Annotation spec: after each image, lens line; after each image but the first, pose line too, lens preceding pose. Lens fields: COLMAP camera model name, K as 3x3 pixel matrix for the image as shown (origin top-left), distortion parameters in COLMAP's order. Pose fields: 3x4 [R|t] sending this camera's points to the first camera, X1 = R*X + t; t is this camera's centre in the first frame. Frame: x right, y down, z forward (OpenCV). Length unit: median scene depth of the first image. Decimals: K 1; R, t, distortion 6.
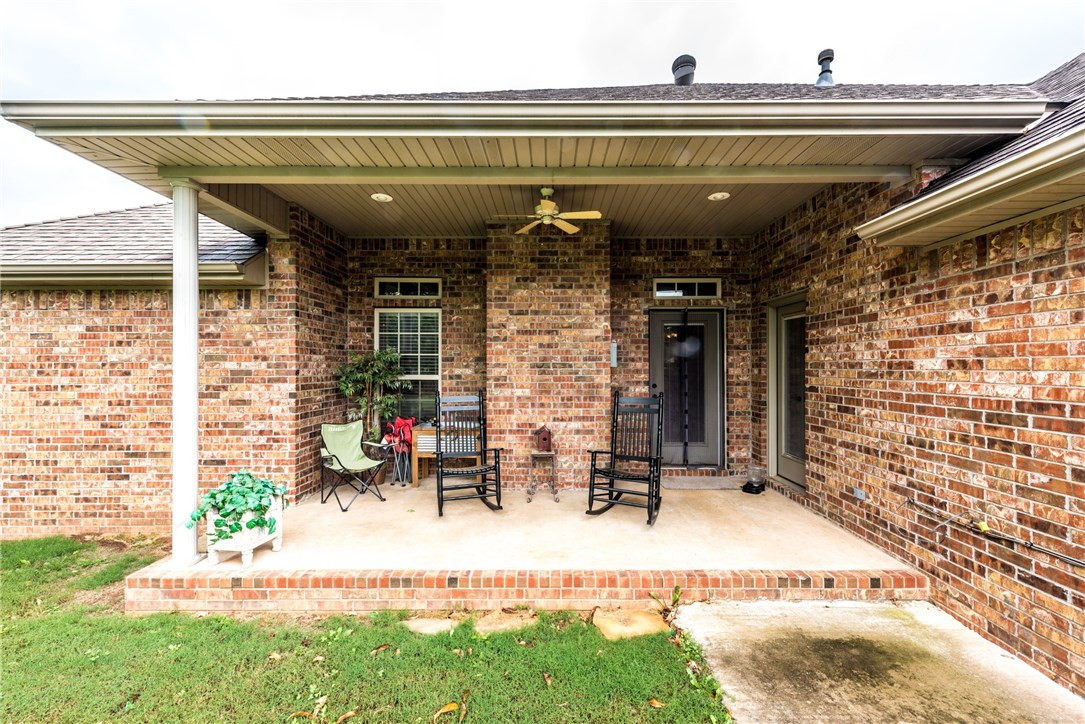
lens RADIAL K [[423.1, 0, 551.7], [0, 423.1, 366.5], [0, 0, 1]] dist [-0.000317, -0.000076]
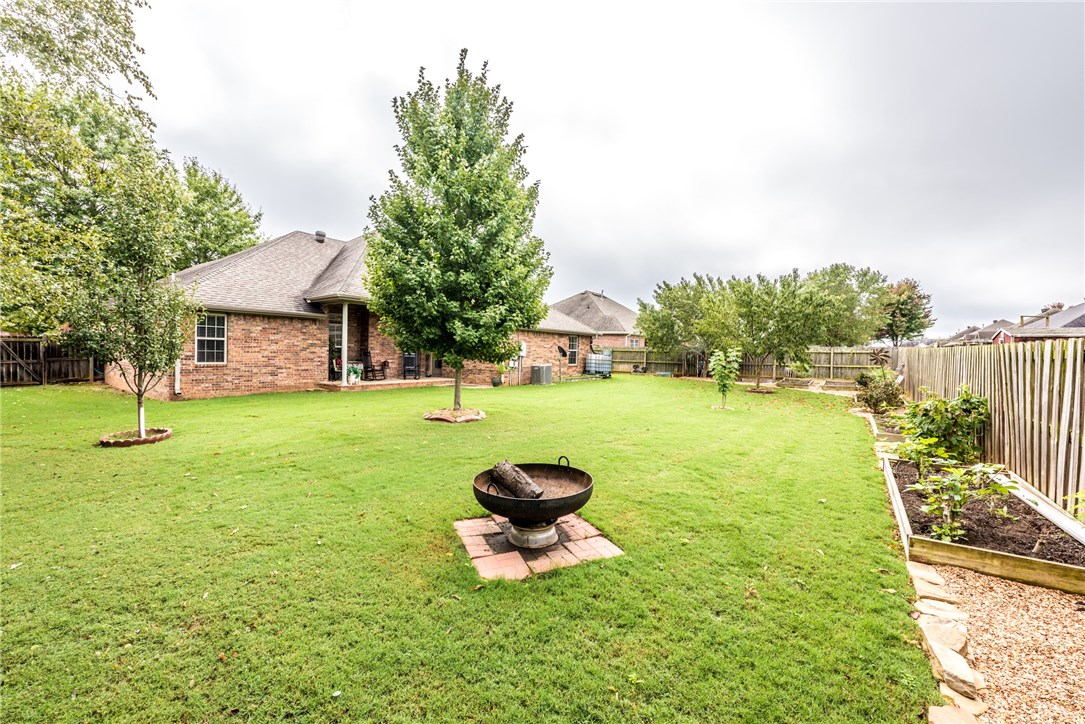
lens RADIAL K [[438.3, 0, 546.9], [0, 438.3, 355.9], [0, 0, 1]] dist [0.007911, -0.000556]
pose [[0.586411, 0.006671, 0.809986, -2.508729], [-0.012373, 0.999923, 0.000722, 0.086480], [-0.809919, -0.010446, 0.586449, -2.626581]]
